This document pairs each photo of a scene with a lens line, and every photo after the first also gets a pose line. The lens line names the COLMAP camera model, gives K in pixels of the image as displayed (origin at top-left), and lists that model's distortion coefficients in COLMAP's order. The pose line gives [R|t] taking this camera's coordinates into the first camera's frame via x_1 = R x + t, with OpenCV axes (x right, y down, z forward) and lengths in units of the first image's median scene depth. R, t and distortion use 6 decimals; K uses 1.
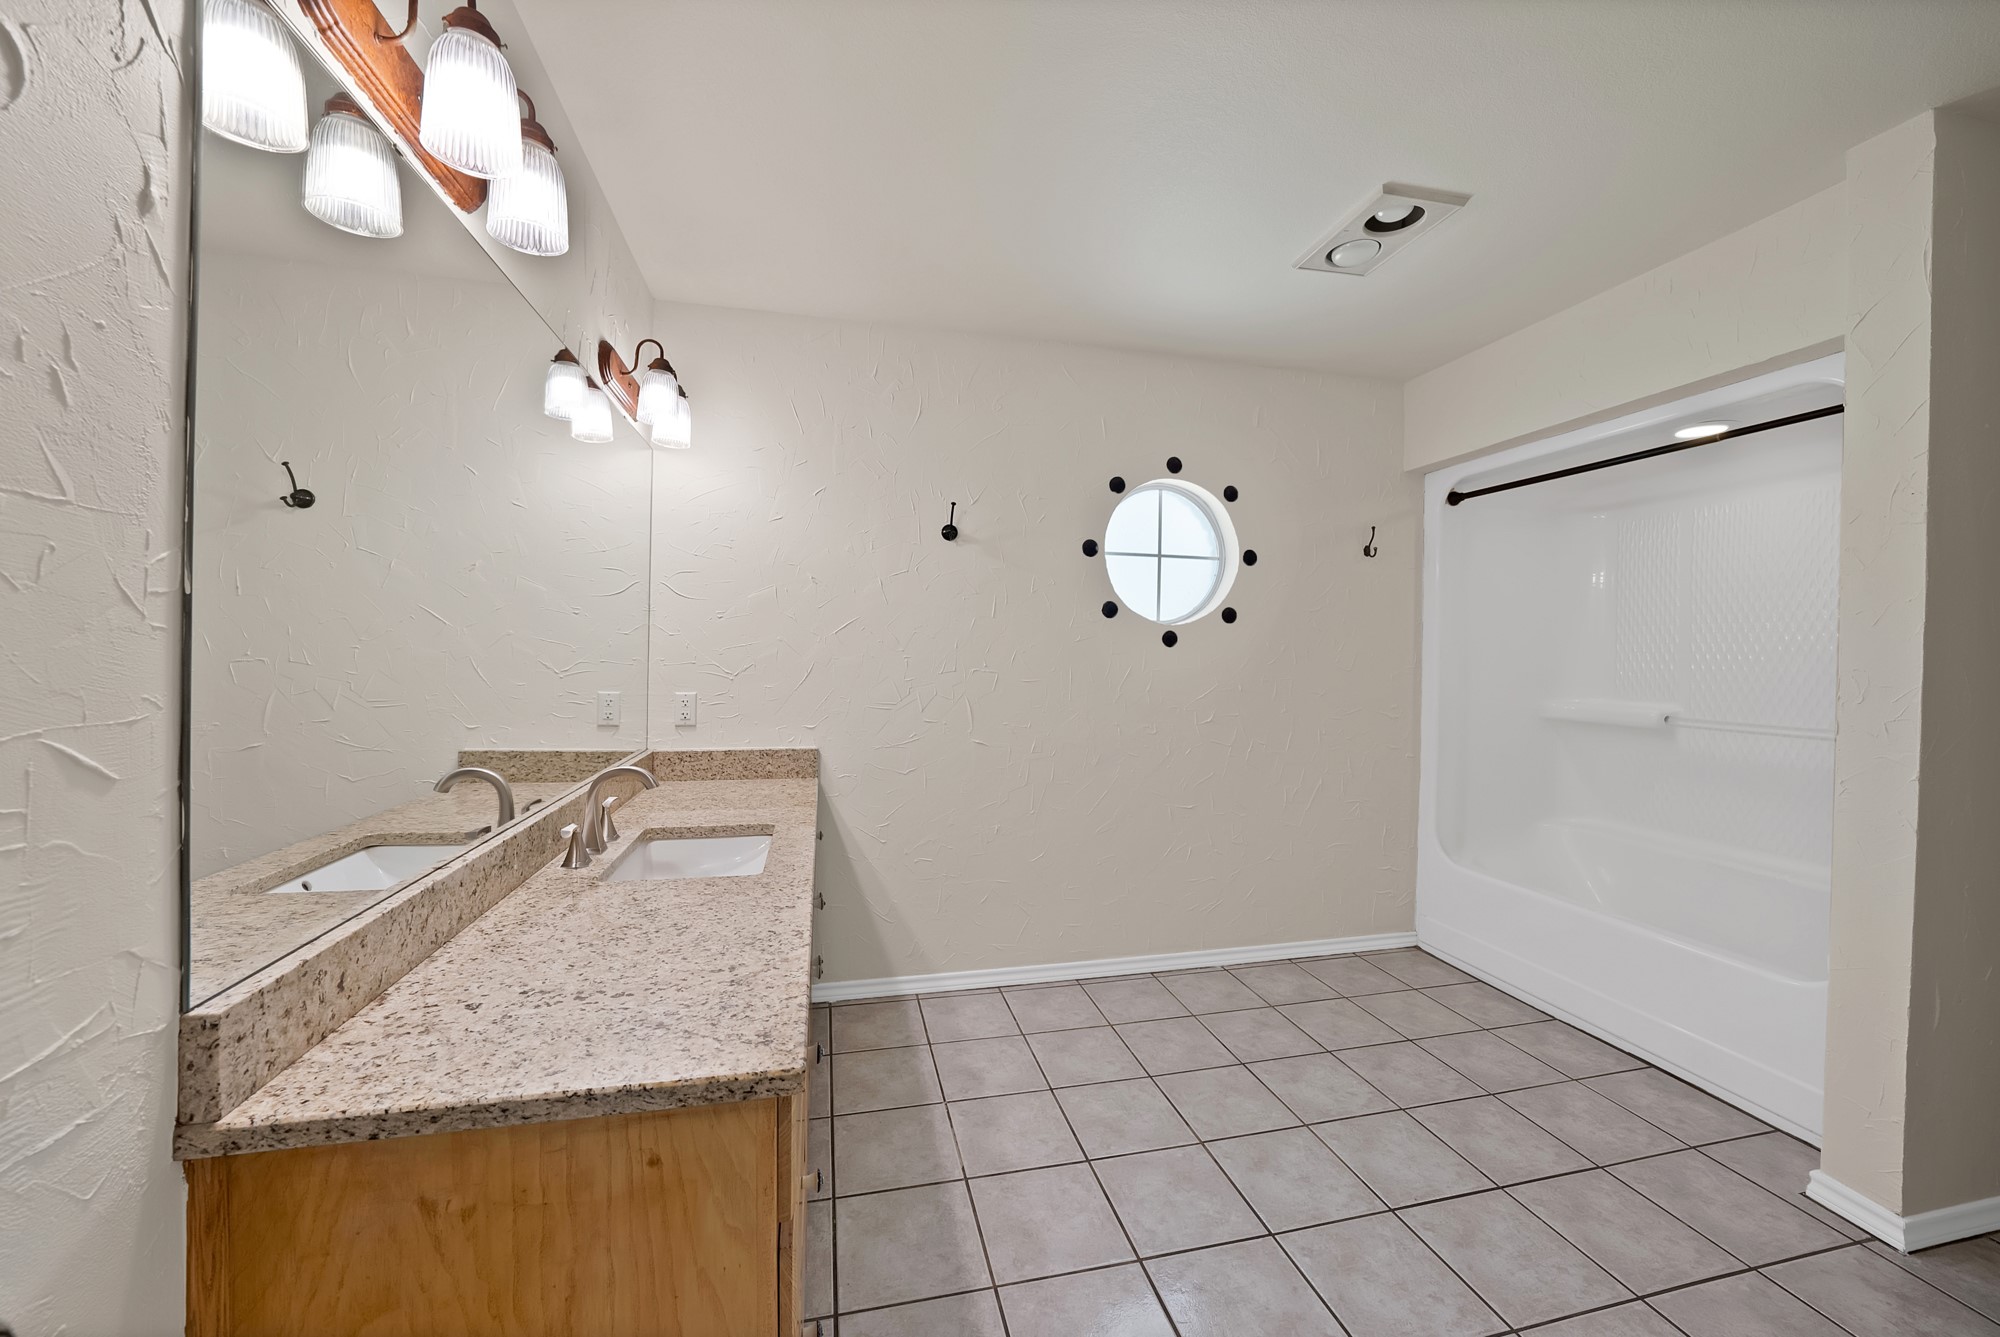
lens RADIAL K [[719.7, 0, 1007.8], [0, 719.7, 660.2], [0, 0, 1]] dist [-0.010876, 0.001077]
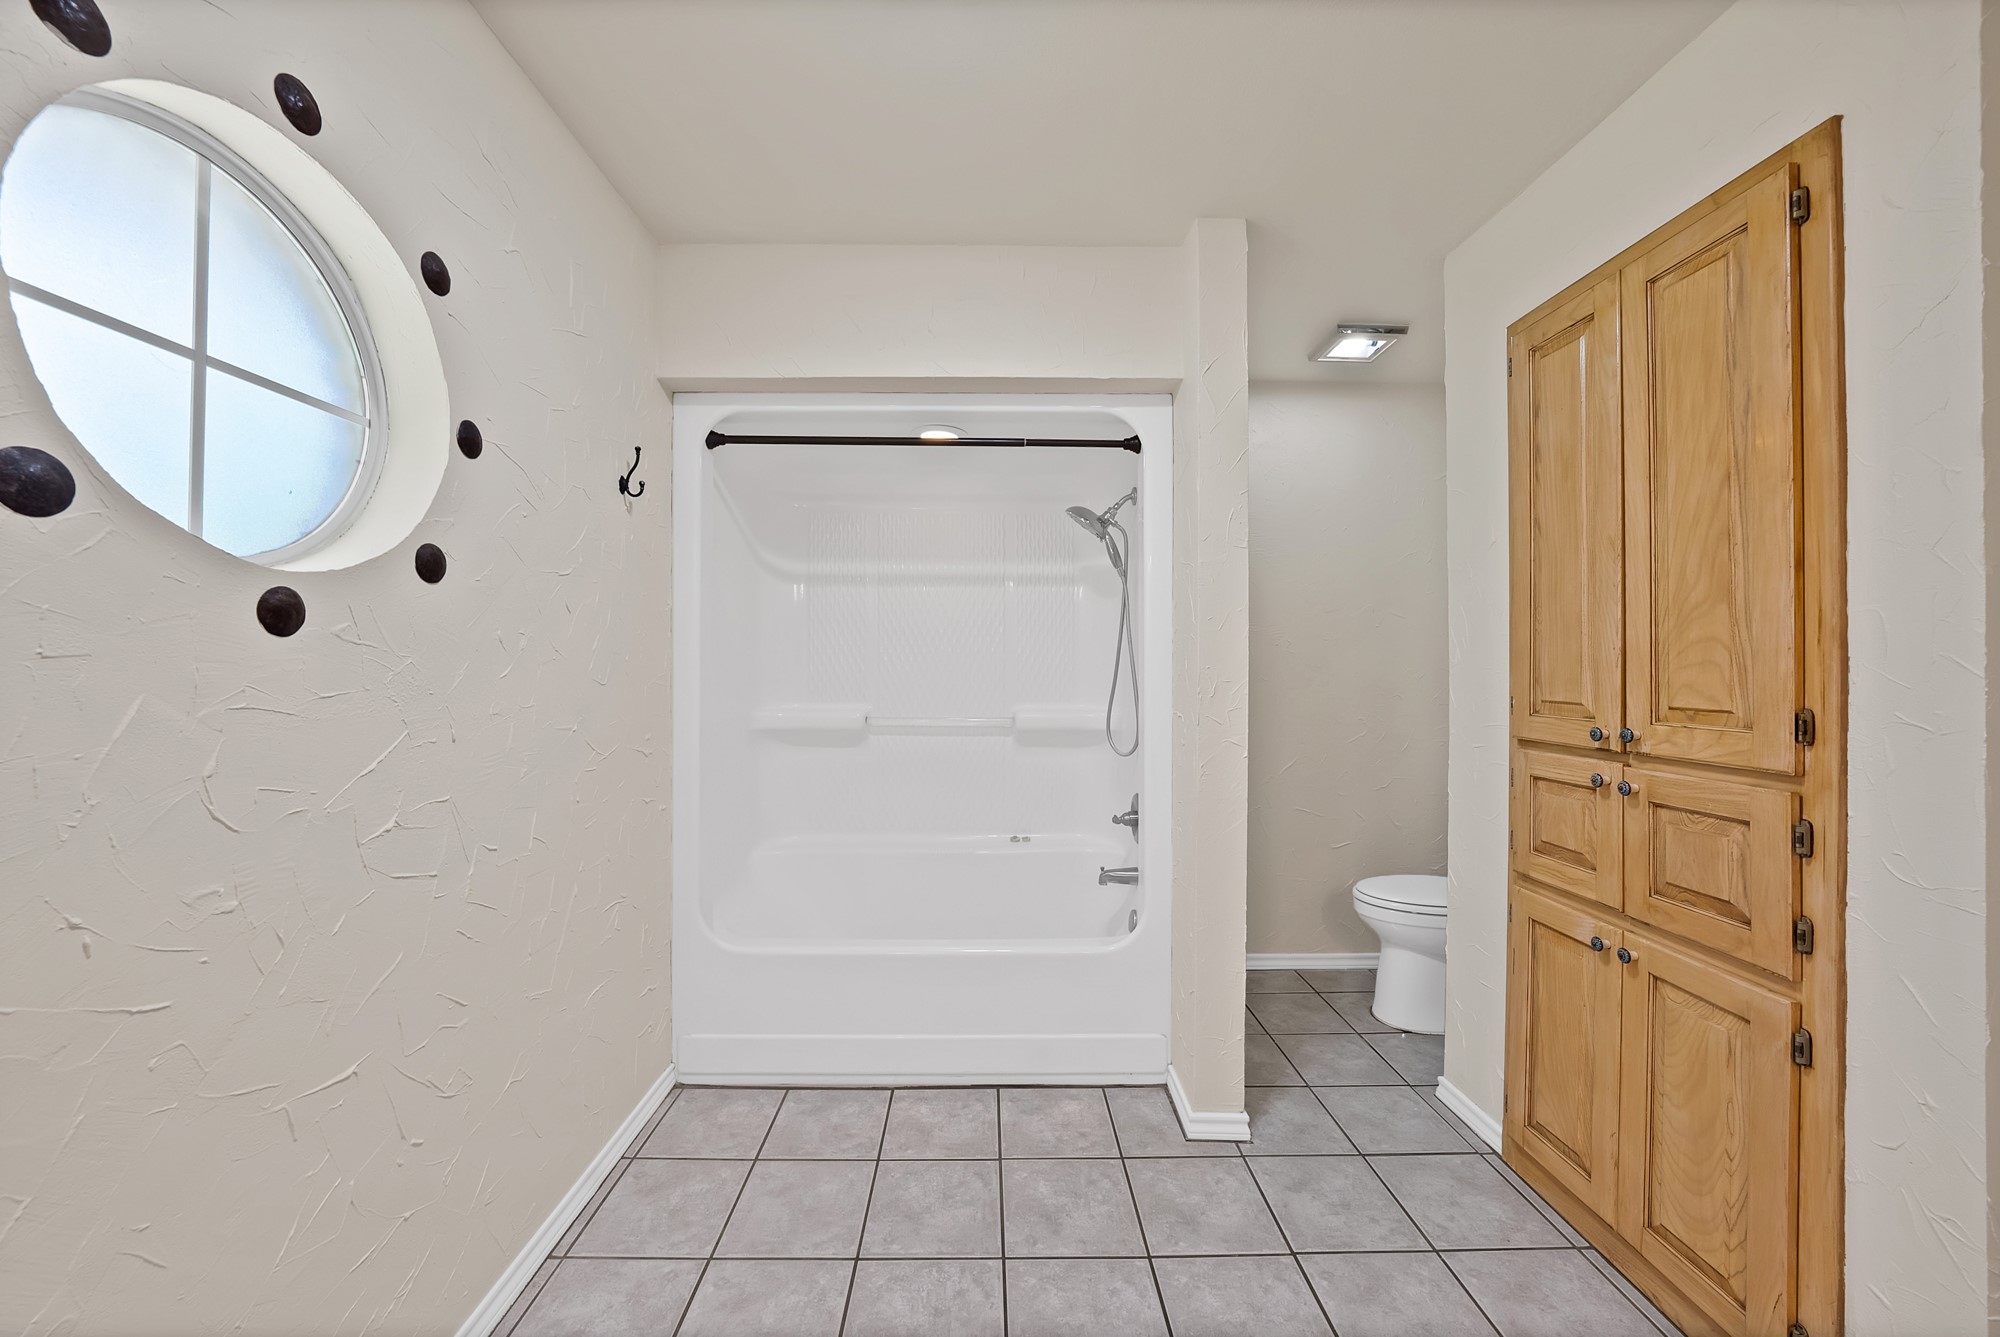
lens RADIAL K [[719.7, 0, 979.4], [0, 719.7, 658.2], [0, 0, 1]] dist [-0.010876, 0.001077]
pose [[0.219236, -0.006026, 0.975653, -0.028011], [0.005170, 0.999974, 0.005015, -0.007606], [-0.975658, 0.003945, 0.219262, 0.593831]]
